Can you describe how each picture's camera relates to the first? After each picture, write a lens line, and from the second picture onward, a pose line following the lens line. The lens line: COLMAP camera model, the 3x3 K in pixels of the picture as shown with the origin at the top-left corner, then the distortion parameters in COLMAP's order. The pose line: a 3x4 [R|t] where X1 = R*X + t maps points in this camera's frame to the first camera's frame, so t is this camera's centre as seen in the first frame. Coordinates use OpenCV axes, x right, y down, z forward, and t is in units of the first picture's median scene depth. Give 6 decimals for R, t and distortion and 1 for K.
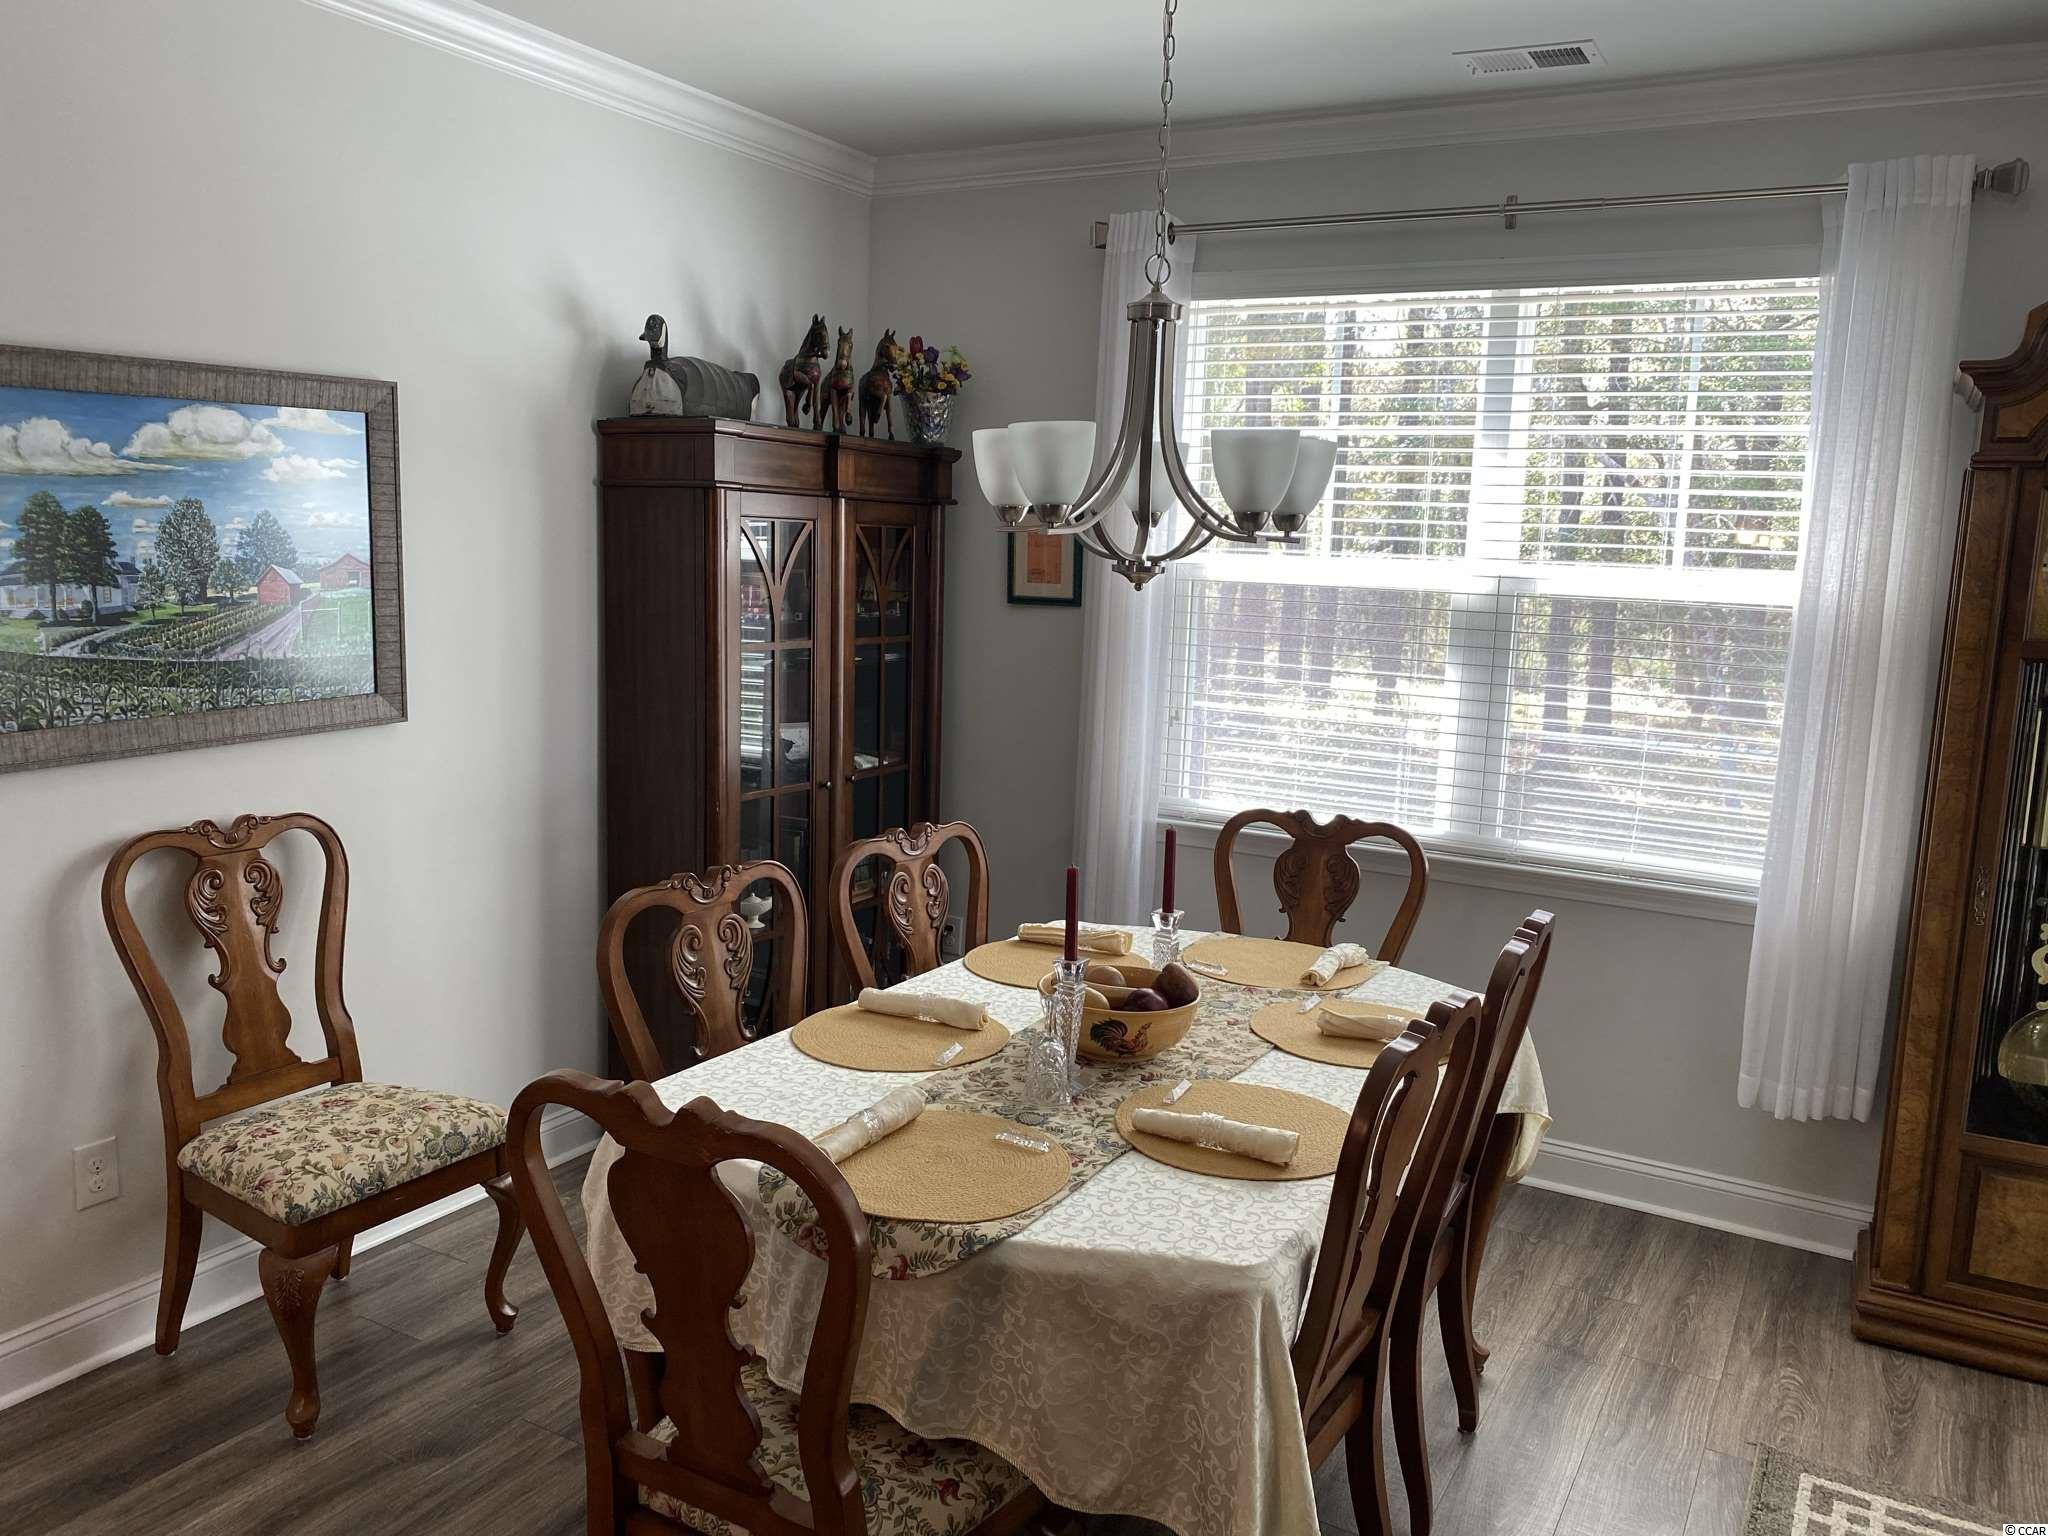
lens RADIAL K [[1547.0, 0, 1038.2], [0, 1547.0, 771.1], [0, 0, 1]] dist [0.037572, -0.056068]
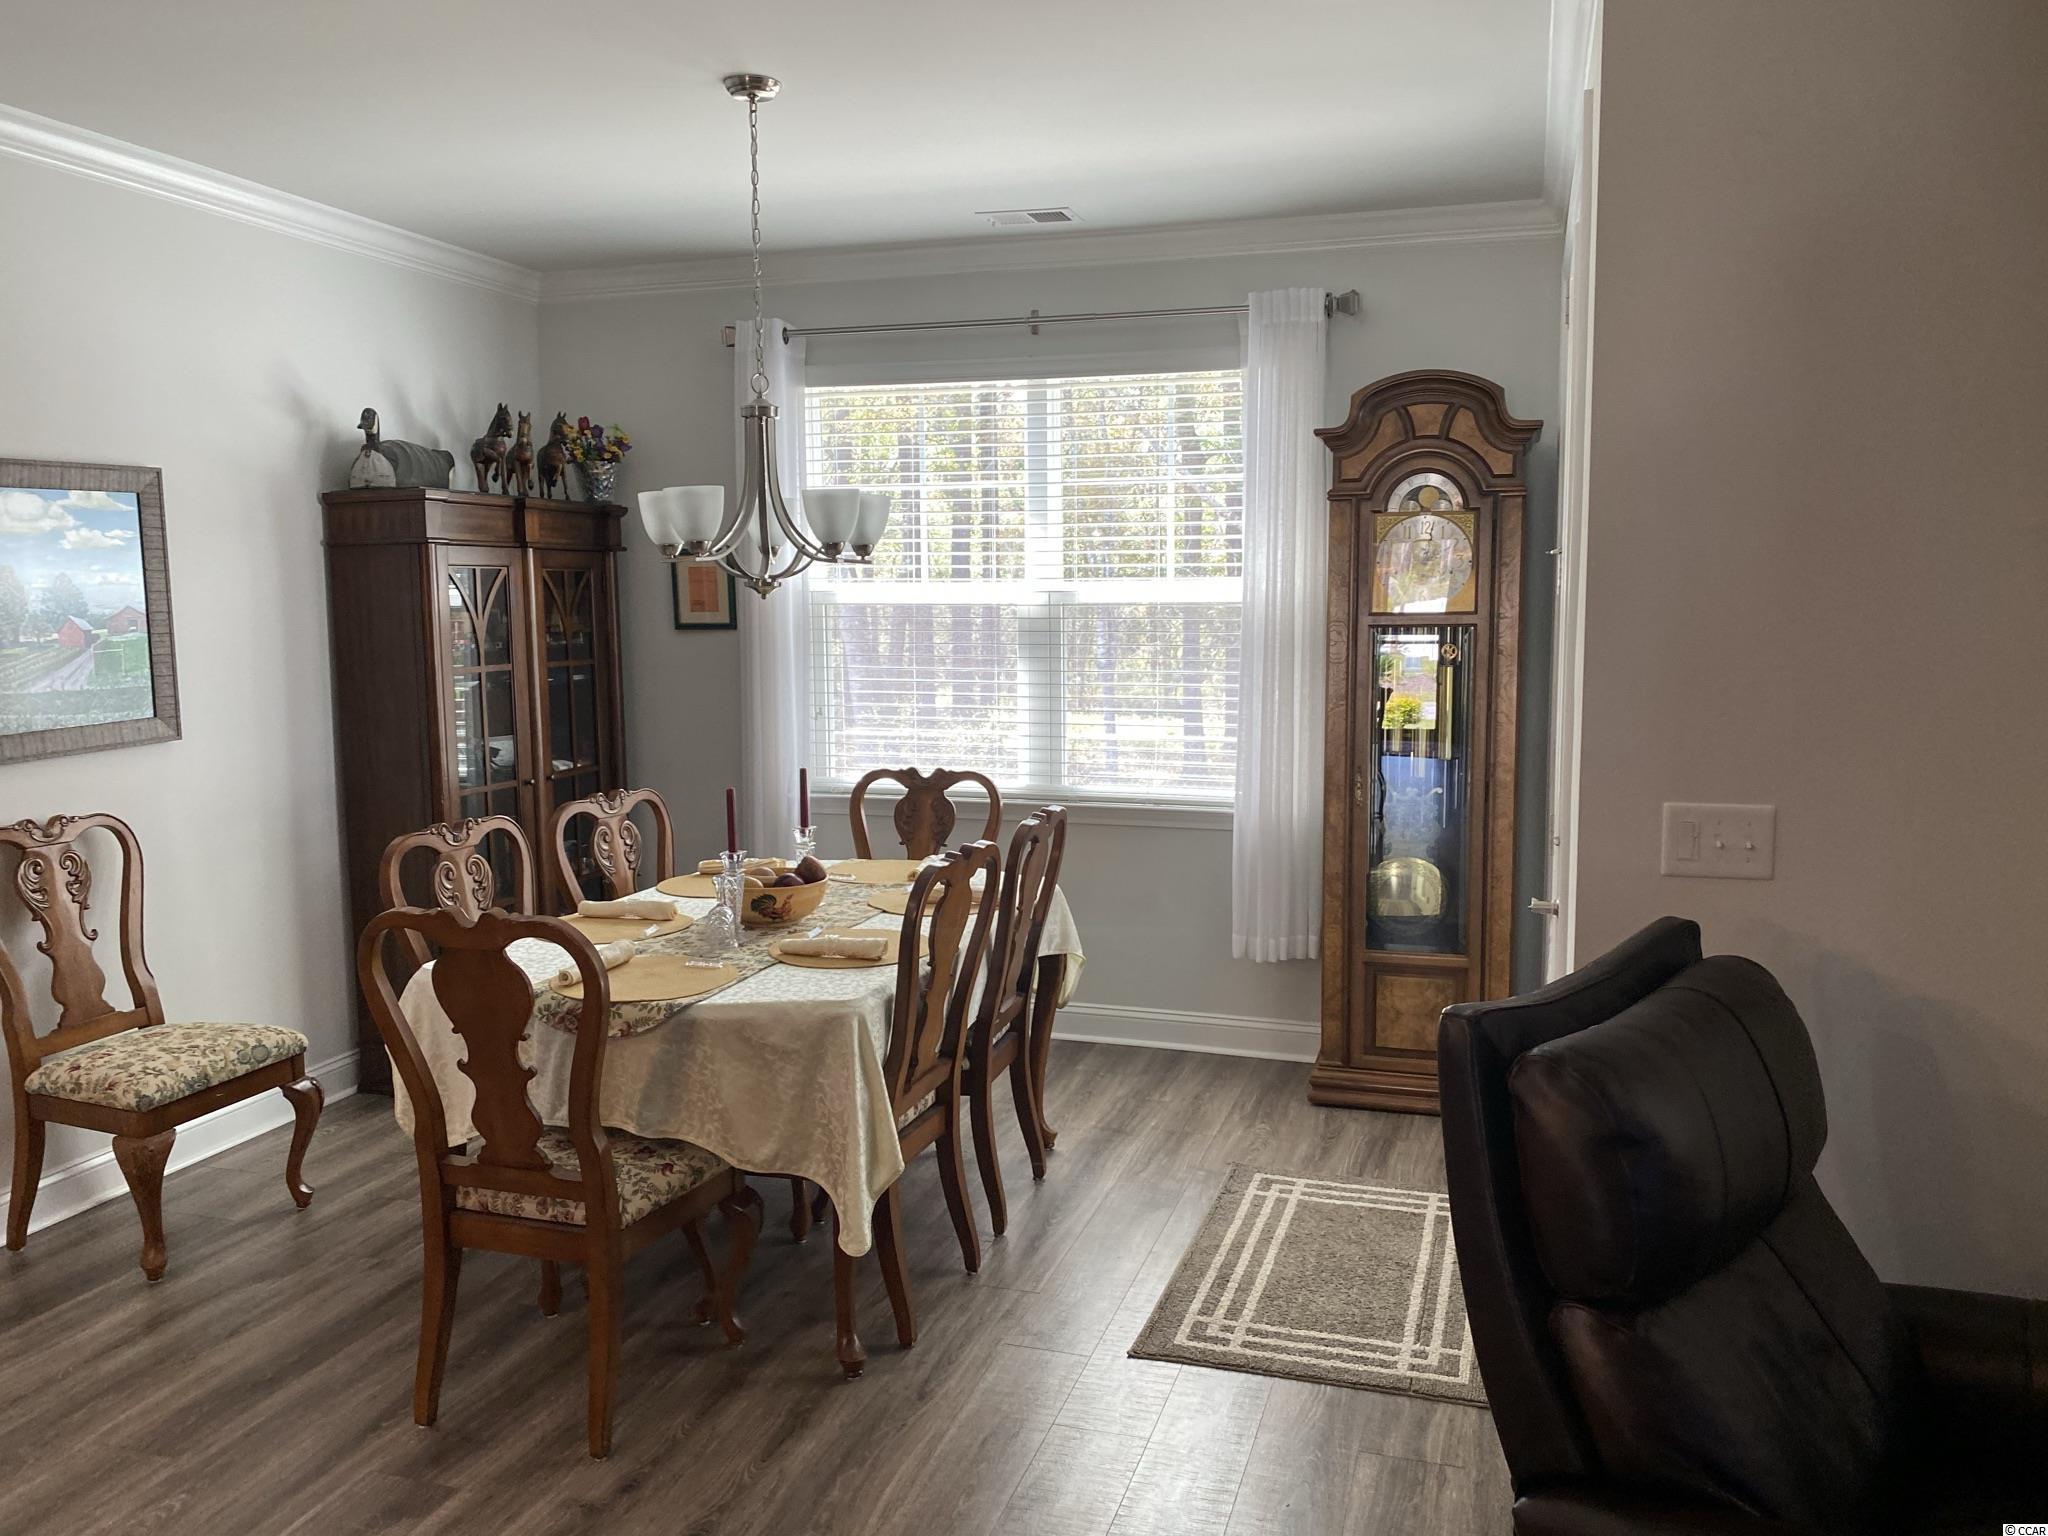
lens RADIAL K [[1547.0, 0, 1036.2], [0, 1547.0, 774.3], [0, 0, 1]] dist [0.037572, -0.056068]
pose [[0.977829, -0.064883, 0.199100, 0.012089], [0.070920, 0.997209, -0.023333, 0.078492], [-0.197031, 0.036935, 0.979701, -0.372475]]
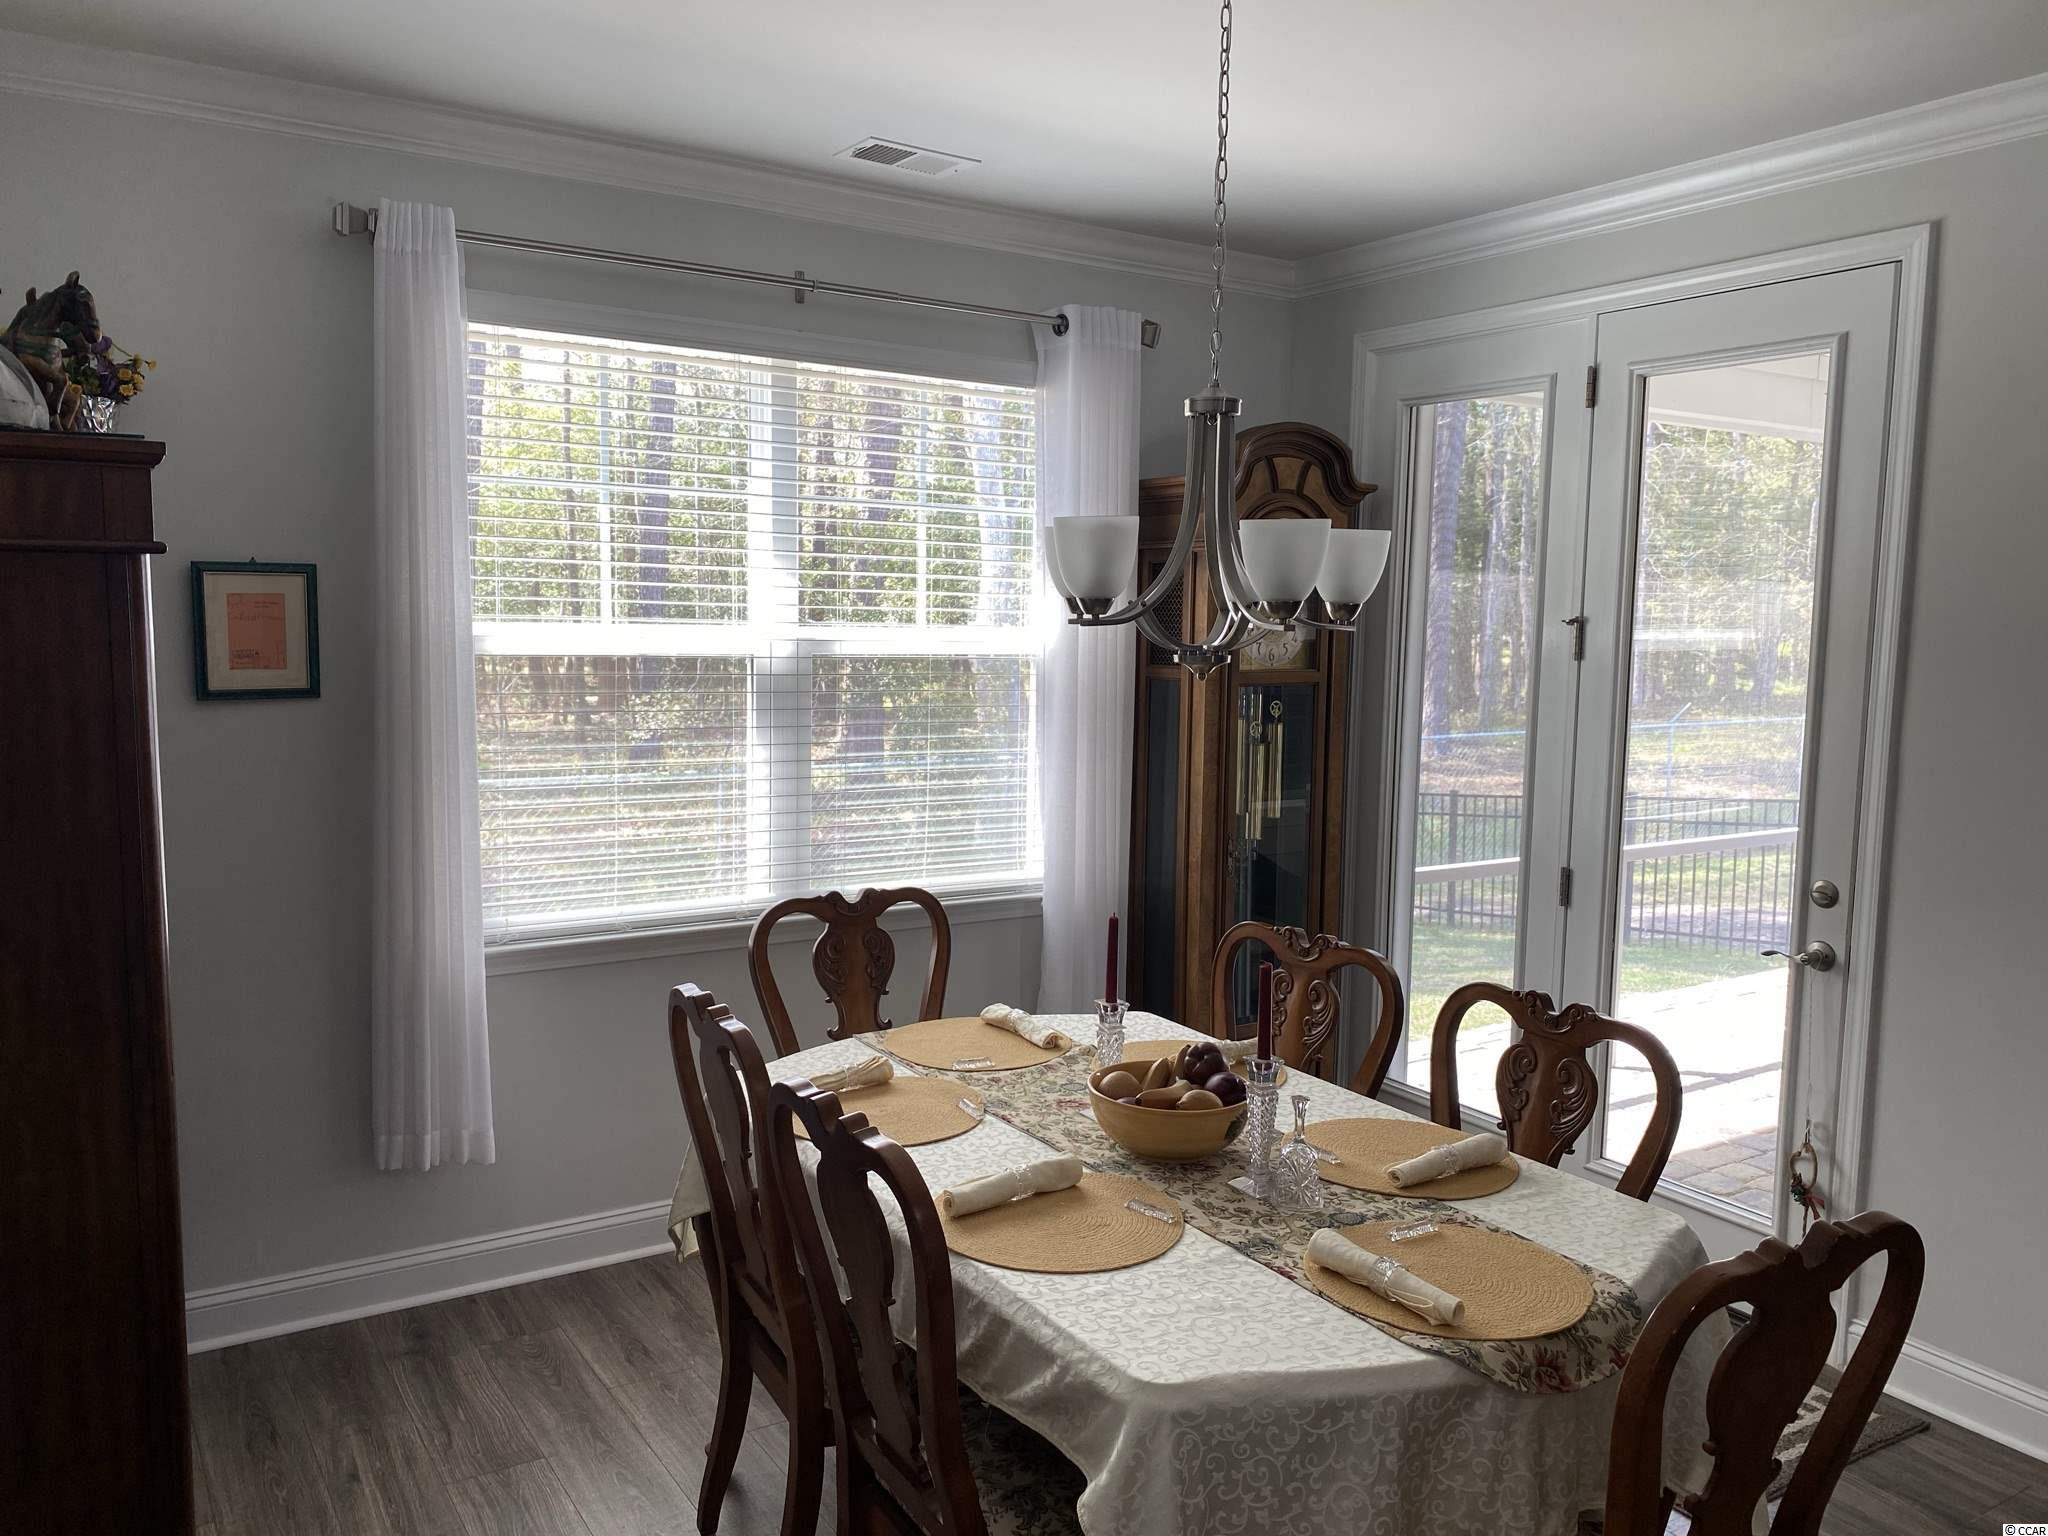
lens RADIAL K [[1547.0, 0, 967.9], [0, 1547.0, 773.1], [0, 0, 1]] dist [0.037572, -0.056068]
pose [[0.479532, -0.120389, 0.869227, -0.685034], [0.131278, 0.989239, 0.064588, -0.110167], [-0.867649, 0.083138, 0.490177, 0.506451]]
